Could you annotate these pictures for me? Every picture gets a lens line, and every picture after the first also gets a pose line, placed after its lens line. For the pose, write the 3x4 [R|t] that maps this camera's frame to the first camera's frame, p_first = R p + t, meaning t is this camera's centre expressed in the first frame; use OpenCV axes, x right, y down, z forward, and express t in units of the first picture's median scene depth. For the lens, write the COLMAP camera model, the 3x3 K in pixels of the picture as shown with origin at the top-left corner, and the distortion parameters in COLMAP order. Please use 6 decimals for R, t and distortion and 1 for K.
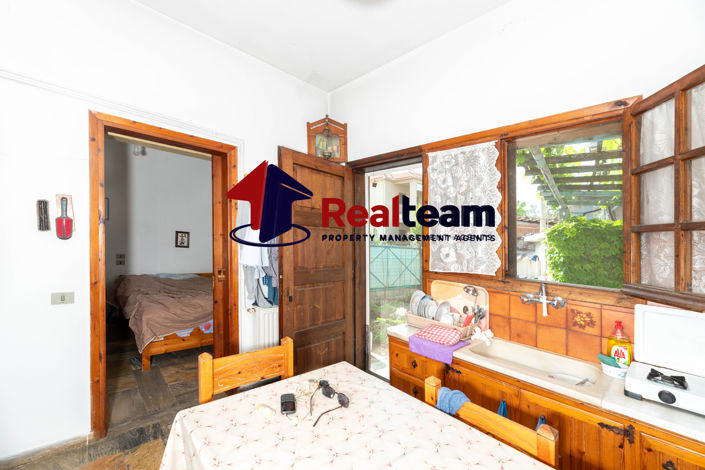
lens RADIAL K [[301.2, 0, 352.4], [0, 301.2, 237.4], [0, 0, 1]] dist [-0.000934, 0.000082]
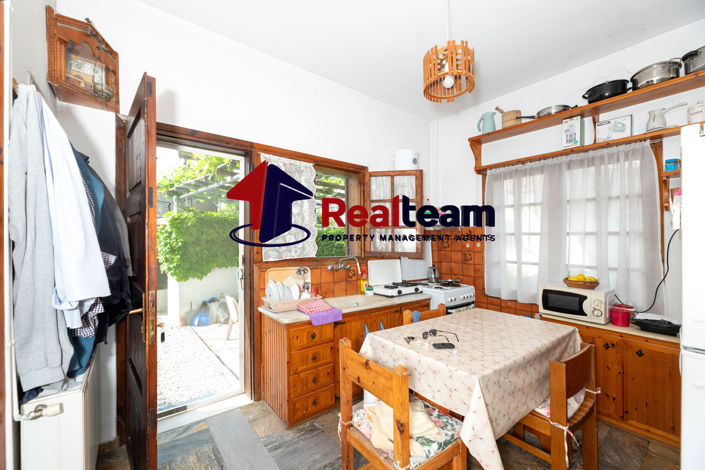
lens RADIAL K [[288.4, 0, 352.5], [0, 288.4, 235.0], [0, 0, 1]] dist [0.000171, 0.000176]
pose [[0.114140, -0.033194, 0.992910, -0.867464], [-0.017137, 0.999227, 0.035375, -0.032944], [-0.993317, -0.021053, 0.113483, 0.648187]]
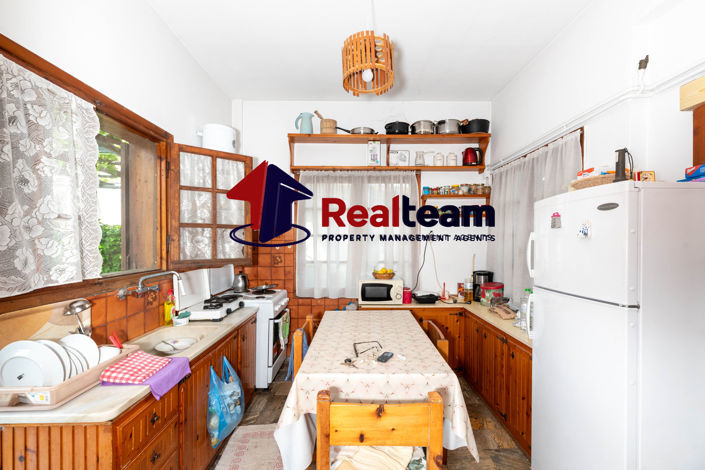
lens RADIAL K [[301.2, 0, 352.4], [0, 301.2, 237.4], [0, 0, 1]] dist [-0.000934, 0.000082]
pose [[-0.722842, -0.044763, 0.689562, -0.541448], [-0.045160, 0.998827, 0.017500, -0.024577], [-0.689536, -0.018491, -0.724015, 1.090128]]
